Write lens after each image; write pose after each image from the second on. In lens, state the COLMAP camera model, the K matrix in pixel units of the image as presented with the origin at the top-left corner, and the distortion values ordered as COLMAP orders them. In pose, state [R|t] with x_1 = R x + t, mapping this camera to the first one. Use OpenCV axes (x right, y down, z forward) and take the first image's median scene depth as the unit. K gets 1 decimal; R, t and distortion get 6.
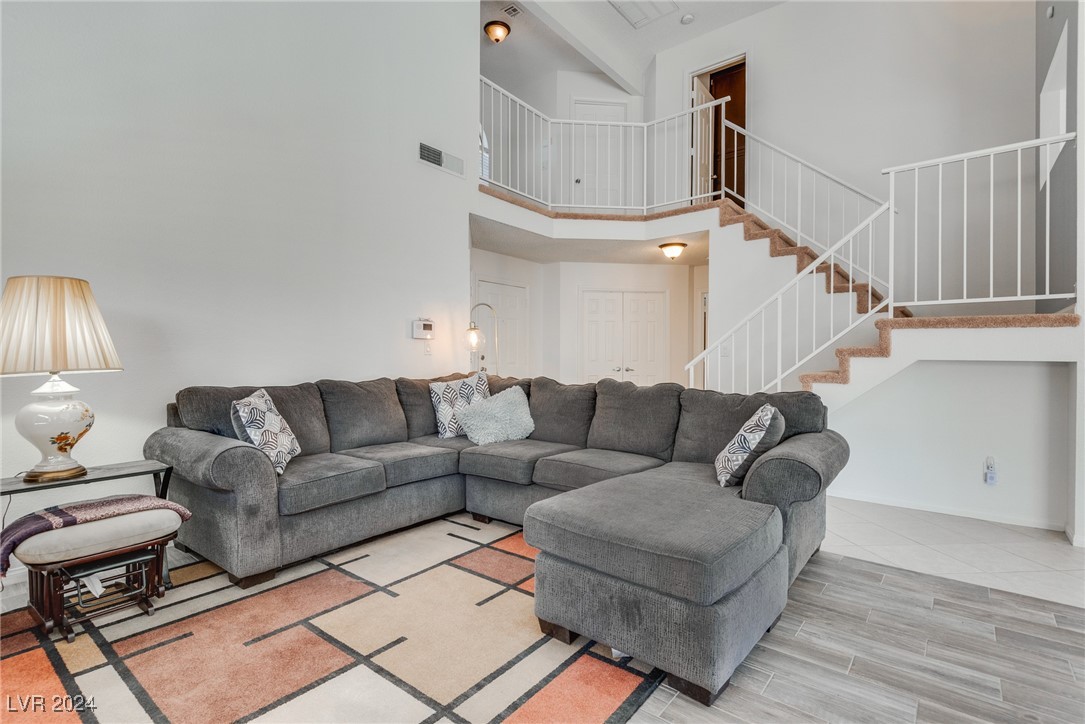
lens RADIAL K [[515.2, 0, 534.2], [0, 515.2, 354.4], [0, 0, 1]] dist [-0.000097, -0.001023]
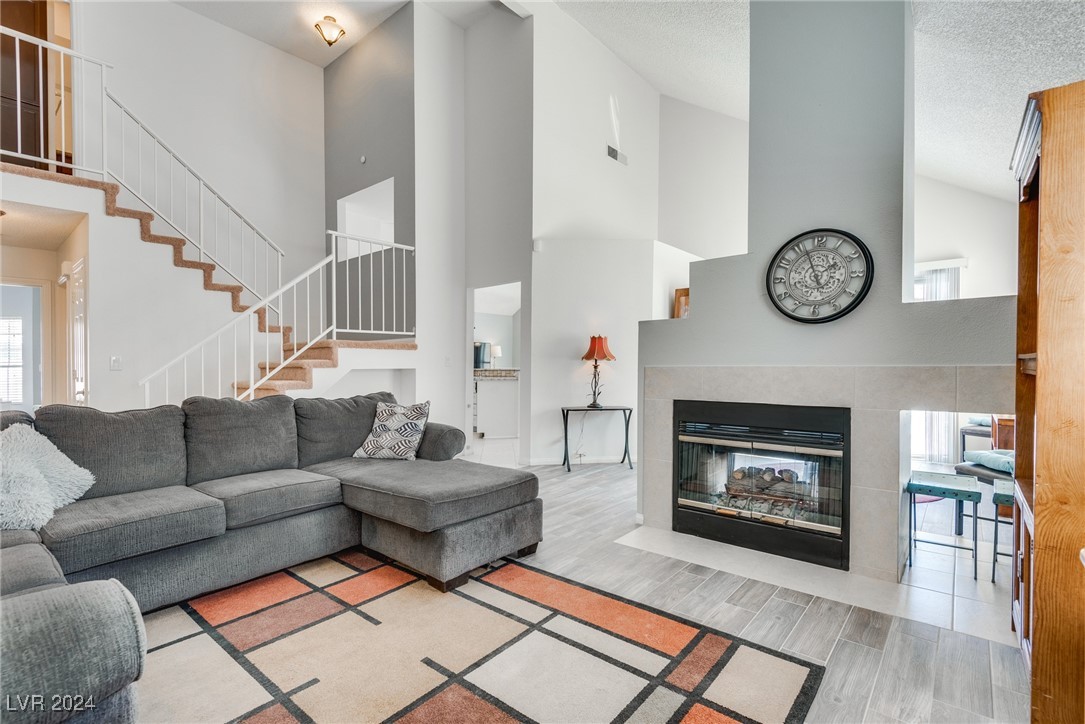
lens RADIAL K [[515.2, 0, 533.7], [0, 515.2, 365.5], [0, 0, 1]] dist [-0.000097, -0.001023]
pose [[0.015393, -0.010125, 0.999830, -1.010976], [0.011205, 0.999888, 0.009953, -0.012262], [-0.999819, 0.011050, 0.015504, 0.637794]]
